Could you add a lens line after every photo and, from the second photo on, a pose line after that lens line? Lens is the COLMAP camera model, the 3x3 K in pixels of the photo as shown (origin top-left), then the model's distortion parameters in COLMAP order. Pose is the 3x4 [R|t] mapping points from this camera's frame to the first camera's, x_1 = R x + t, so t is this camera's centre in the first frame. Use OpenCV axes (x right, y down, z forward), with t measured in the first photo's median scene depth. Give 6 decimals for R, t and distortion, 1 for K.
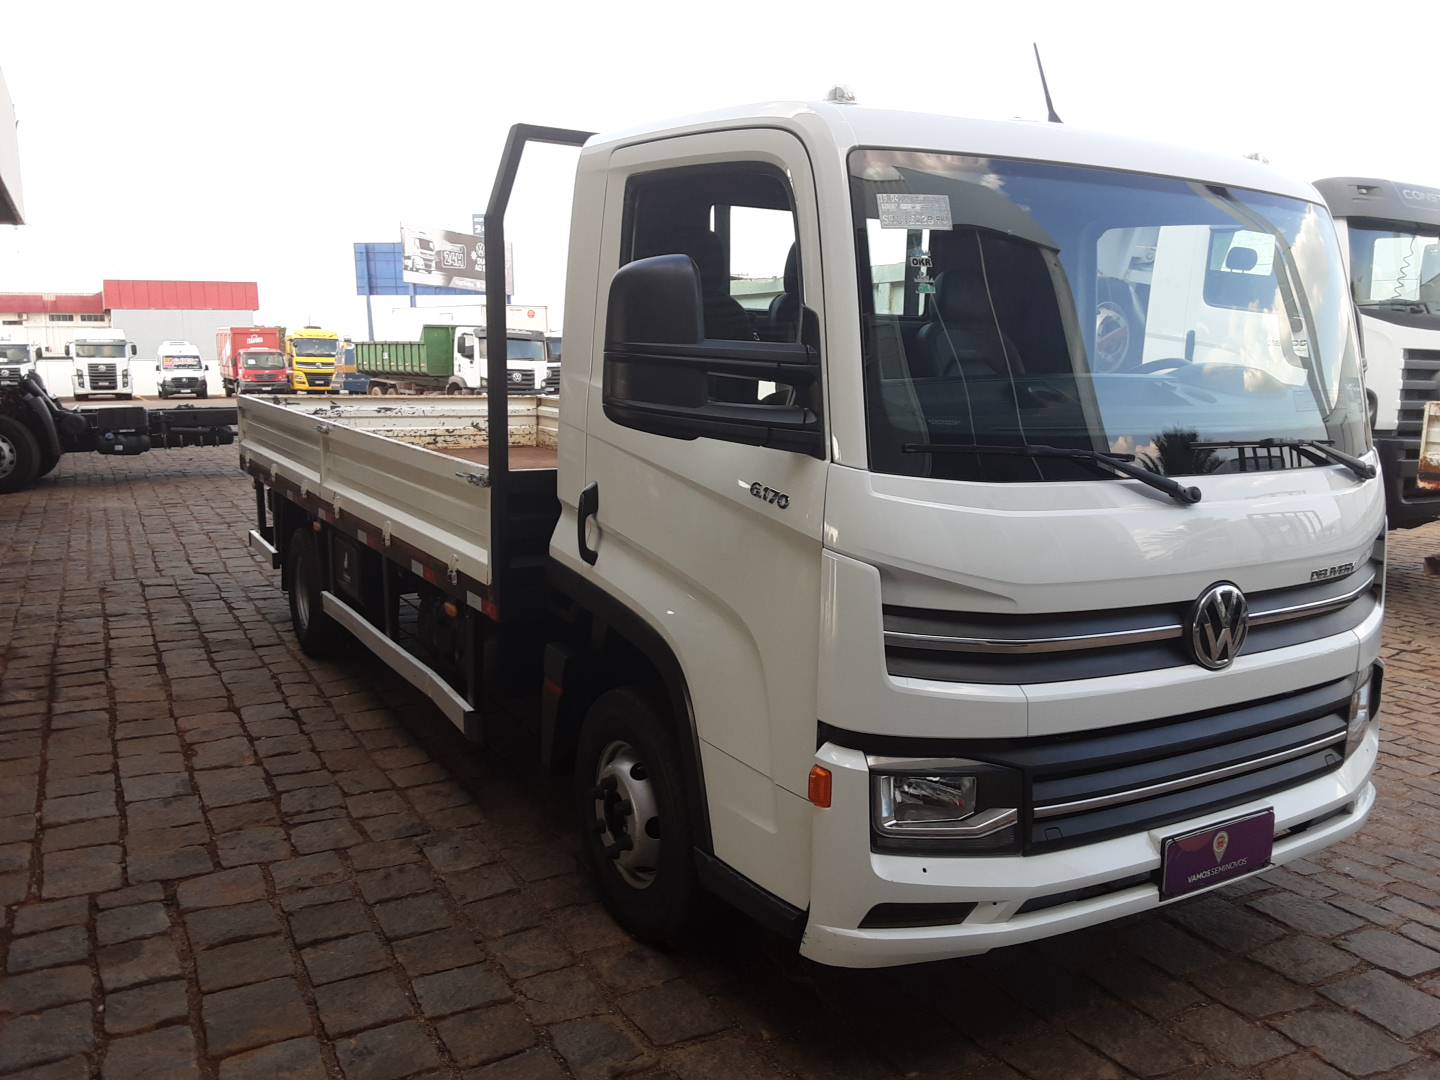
lens RADIAL K [[1177.0, 0, 720.0], [0, 1177.0, 540.0], [0, 0, 1]] dist [0.131577, -0.186546]
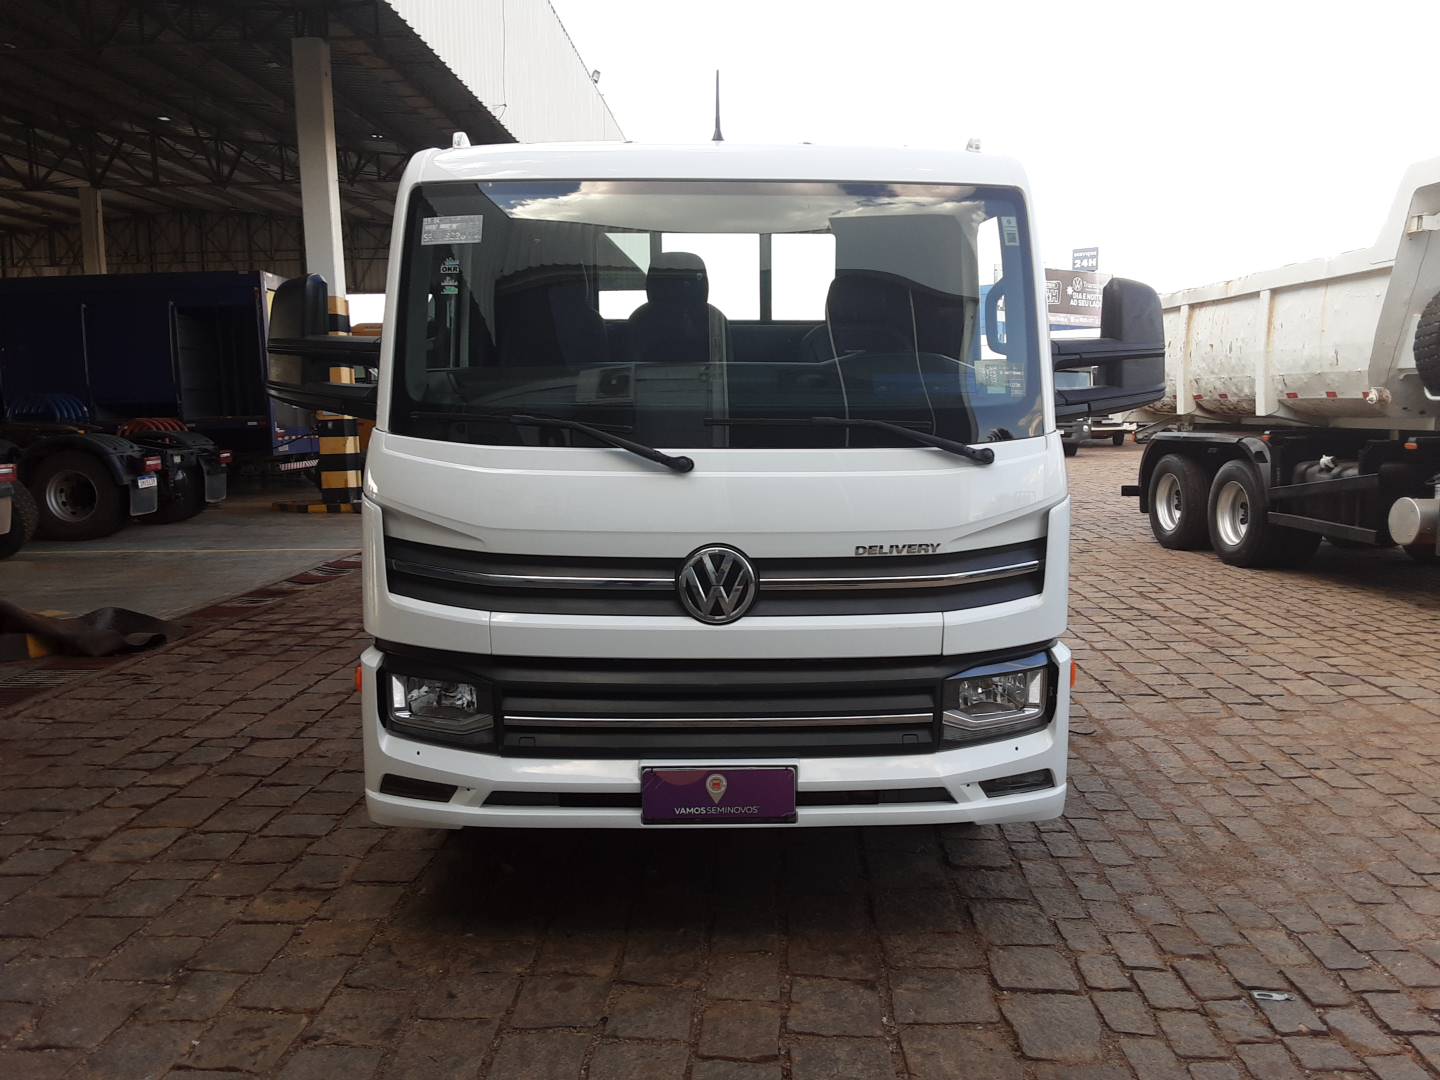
lens RADIAL K [[1177.0, 0, 720.0], [0, 1177.0, 540.0], [0, 0, 1]] dist [0.131577, -0.186546]
pose [[0.859077, 0.049956, -0.509403, 0.964822], [-0.066742, 0.997662, -0.014718, 0.046353], [0.507477, 0.046643, 0.860402, 0.067055]]
